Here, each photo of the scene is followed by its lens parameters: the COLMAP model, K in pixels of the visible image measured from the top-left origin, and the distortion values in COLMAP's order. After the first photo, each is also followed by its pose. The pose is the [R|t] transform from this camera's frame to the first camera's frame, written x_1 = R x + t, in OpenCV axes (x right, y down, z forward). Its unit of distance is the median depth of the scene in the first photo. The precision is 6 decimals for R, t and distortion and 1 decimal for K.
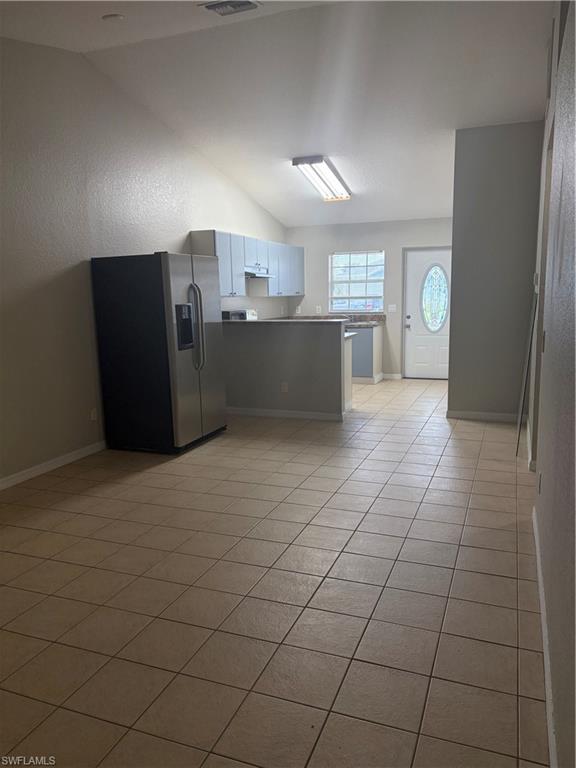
lens RADIAL K [[585.2, 0, 283.9], [0, 585.2, 383.6], [0, 0, 1]] dist [0.049337, -0.052472]
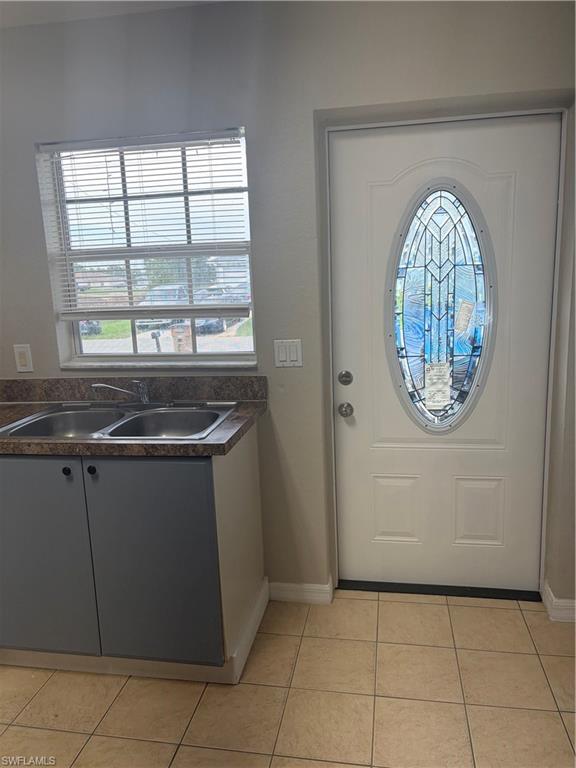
lens RADIAL K [[585.2, 0, 294.7], [0, 585.2, 385.5], [0, 0, 1]] dist [0.049337, -0.052472]
pose [[0.977973, -0.062629, 0.199113, 0.154117], [0.053343, 0.997239, 0.051668, -0.146444], [-0.201799, -0.039908, 0.978613, 0.851386]]
